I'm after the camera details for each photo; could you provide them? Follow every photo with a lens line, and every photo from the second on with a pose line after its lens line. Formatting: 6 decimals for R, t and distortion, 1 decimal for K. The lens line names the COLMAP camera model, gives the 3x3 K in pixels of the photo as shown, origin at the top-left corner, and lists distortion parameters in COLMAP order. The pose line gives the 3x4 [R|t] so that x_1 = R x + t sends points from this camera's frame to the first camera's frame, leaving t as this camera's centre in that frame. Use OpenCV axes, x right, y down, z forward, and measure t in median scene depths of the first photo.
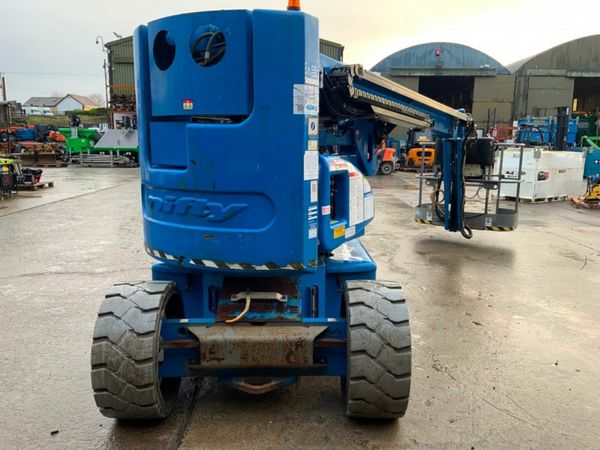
lens RADIAL K [[493.7, 0, 301.9], [0, 493.7, 226.6], [0, 0, 1]] dist [0.095538, -0.169827]
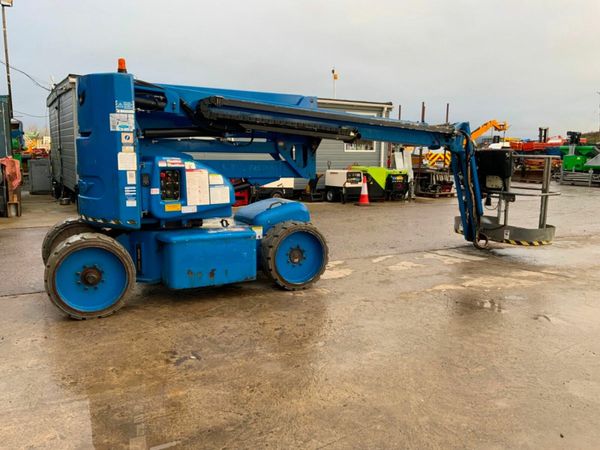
lens RADIAL K [[493.7, 0, 301.9], [0, 493.7, 226.6], [0, 0, 1]] dist [0.095538, -0.169827]
pose [[0.869985, 0.073716, -0.487537, 1.140811], [-0.090078, 0.995883, -0.010161, 0.048144], [0.484781, 0.052756, 0.873043, -0.131243]]
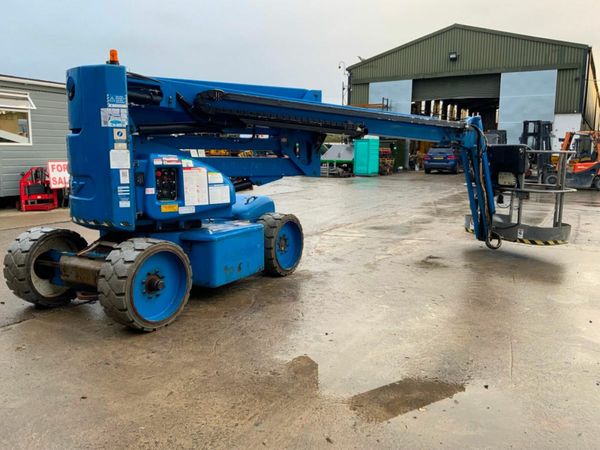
lens RADIAL K [[493.7, 0, 301.9], [0, 493.7, 226.6], [0, 0, 1]] dist [0.095538, -0.169827]
pose [[0.866305, 0.072113, -0.494283, 1.095700], [-0.085521, 0.996326, -0.004530, 0.037435], [0.492140, 0.046196, 0.869289, -0.054949]]
